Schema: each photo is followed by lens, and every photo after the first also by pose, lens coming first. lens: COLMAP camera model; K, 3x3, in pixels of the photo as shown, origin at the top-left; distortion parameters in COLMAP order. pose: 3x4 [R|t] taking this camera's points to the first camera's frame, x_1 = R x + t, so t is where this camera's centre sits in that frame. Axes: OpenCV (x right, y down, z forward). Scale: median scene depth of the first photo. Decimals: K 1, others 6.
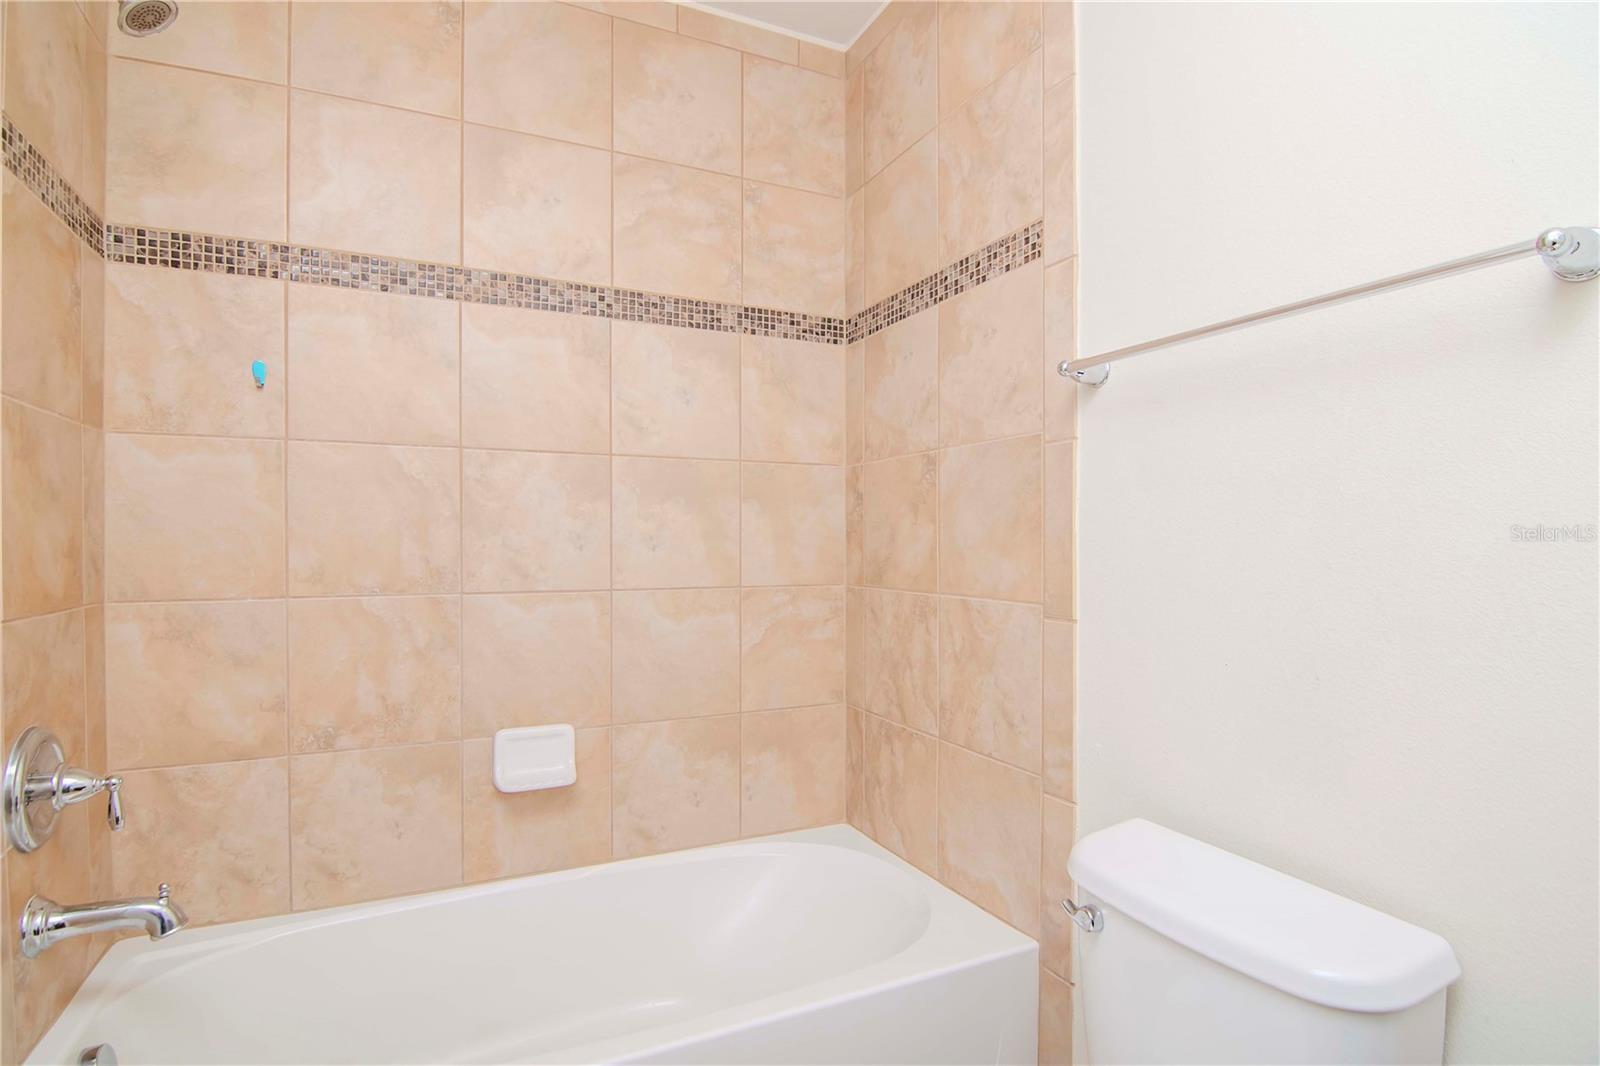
lens RADIAL K [[780.5, 0, 803.4], [0, 780.5, 544.8], [0, 0, 1]] dist [0.002931, -0.013530]
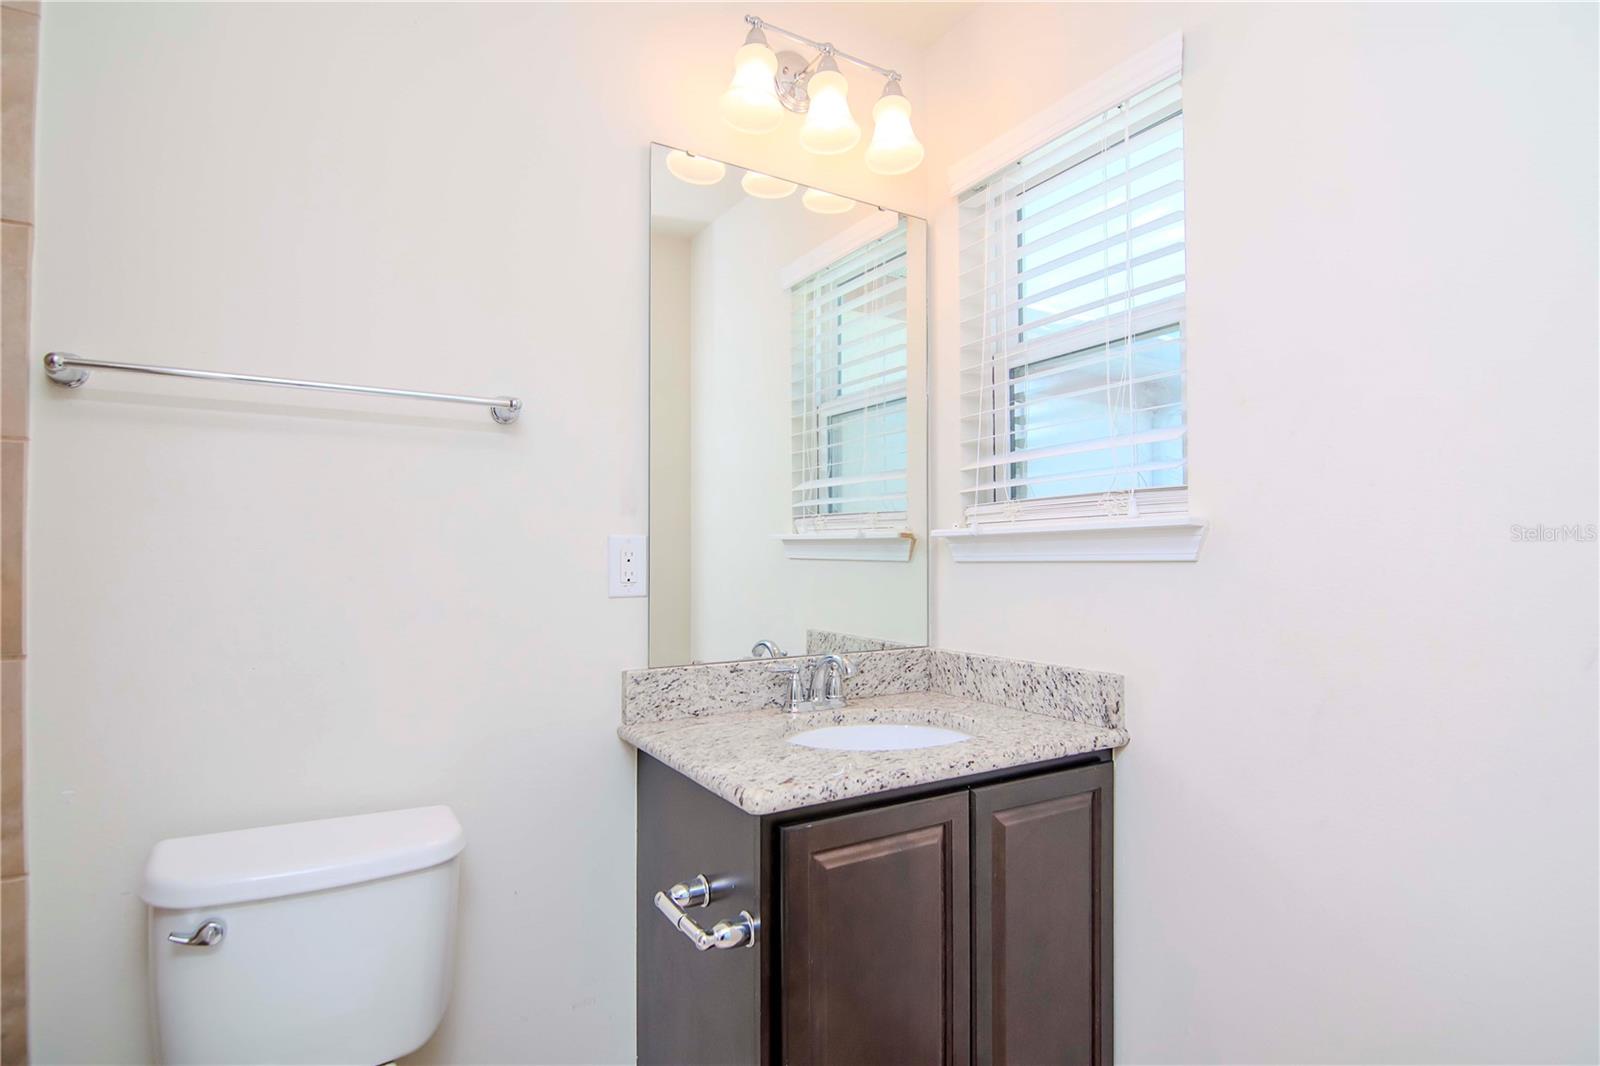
lens RADIAL K [[780.5, 0, 803.4], [0, 780.5, 544.8], [0, 0, 1]] dist [0.002931, -0.013530]
pose [[-0.106479, 0.017569, 0.994160, -0.567136], [0.002647, 0.999845, -0.017386, -0.006387], [-0.994311, 0.000780, -0.106509, 0.256425]]
